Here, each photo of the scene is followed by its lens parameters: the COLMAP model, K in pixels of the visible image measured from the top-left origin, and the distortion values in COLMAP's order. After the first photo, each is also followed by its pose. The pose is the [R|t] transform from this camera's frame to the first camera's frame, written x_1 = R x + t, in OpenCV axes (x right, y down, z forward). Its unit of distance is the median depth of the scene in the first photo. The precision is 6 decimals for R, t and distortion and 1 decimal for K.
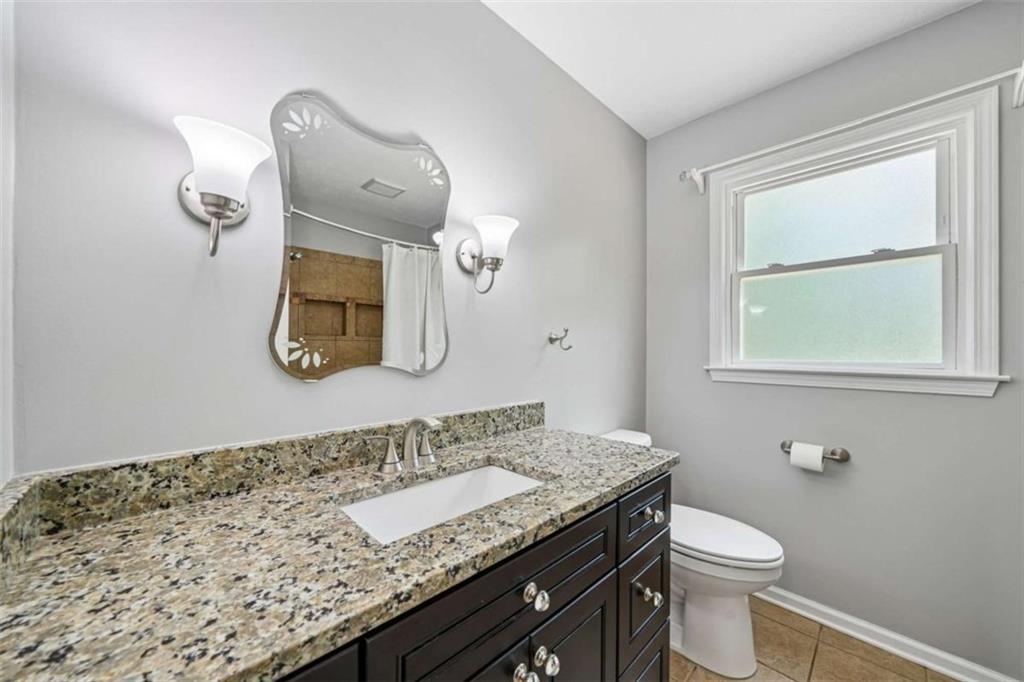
lens RADIAL K [[378.9, 0, 510.0], [0, 378.9, 349.4], [0, 0, 1]] dist [-0.007704, 0.001207]
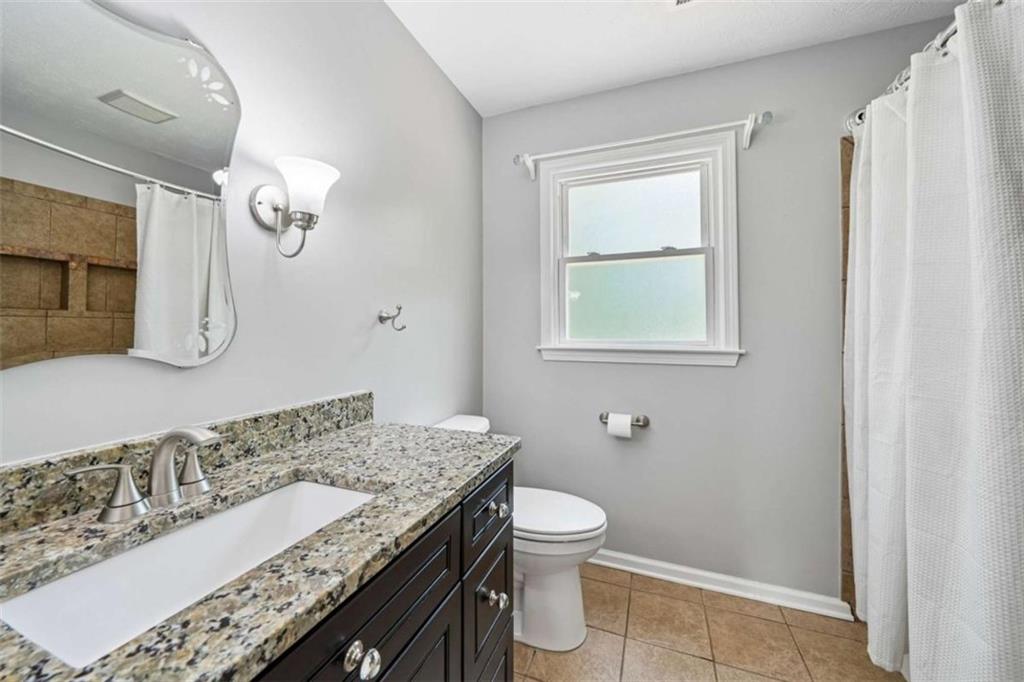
lens RADIAL K [[378.9, 0, 503.8], [0, 378.9, 330.3], [0, 0, 1]] dist [-0.007704, 0.001207]
pose [[0.911775, -0.000307, 0.410691, 0.011323], [0.000443, 1.000000, -0.000235, 0.001600], [-0.410690, 0.000396, 0.911775, 0.122379]]
